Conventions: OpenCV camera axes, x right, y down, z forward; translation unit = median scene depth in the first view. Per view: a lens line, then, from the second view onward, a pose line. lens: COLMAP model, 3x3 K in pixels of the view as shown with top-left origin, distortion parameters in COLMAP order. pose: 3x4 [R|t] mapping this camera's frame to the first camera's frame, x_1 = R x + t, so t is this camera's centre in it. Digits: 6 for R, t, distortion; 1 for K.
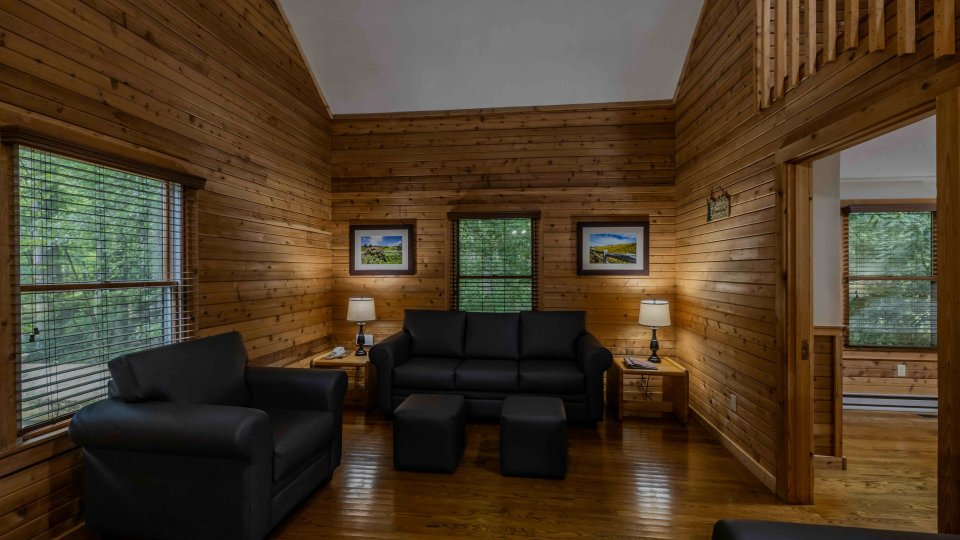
lens RADIAL K [[405.8, 0, 477.7], [0, 405.8, 269.0], [0, 0, 1]] dist [0.020218, -0.012884]
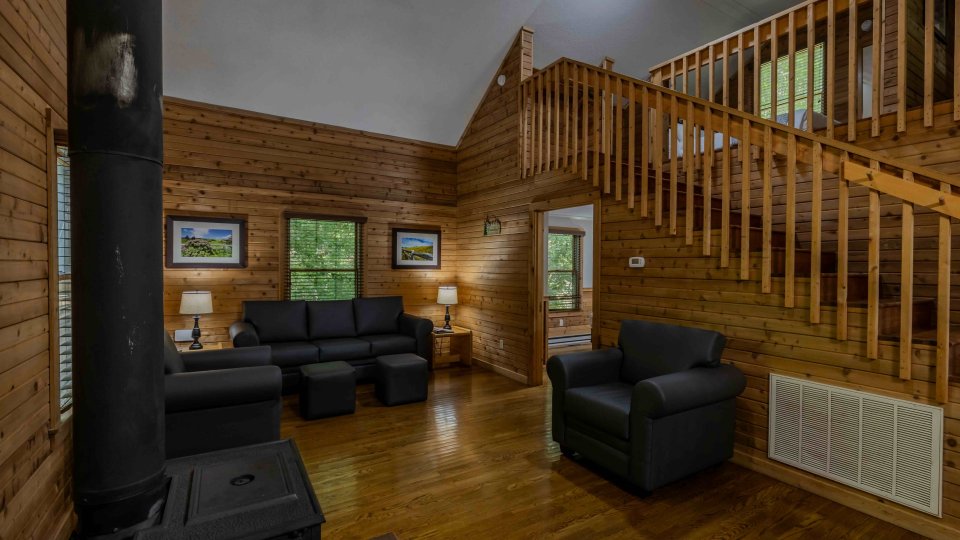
lens RADIAL K [[405.8, 0, 477.7], [0, 405.8, 269.0], [0, 0, 1]] dist [0.020218, -0.012884]
pose [[0.799350, 0.003373, 0.600856, -0.314153], [-0.011713, 0.999882, 0.009969, -0.000886], [-0.600751, -0.015007, 0.799295, -0.192547]]
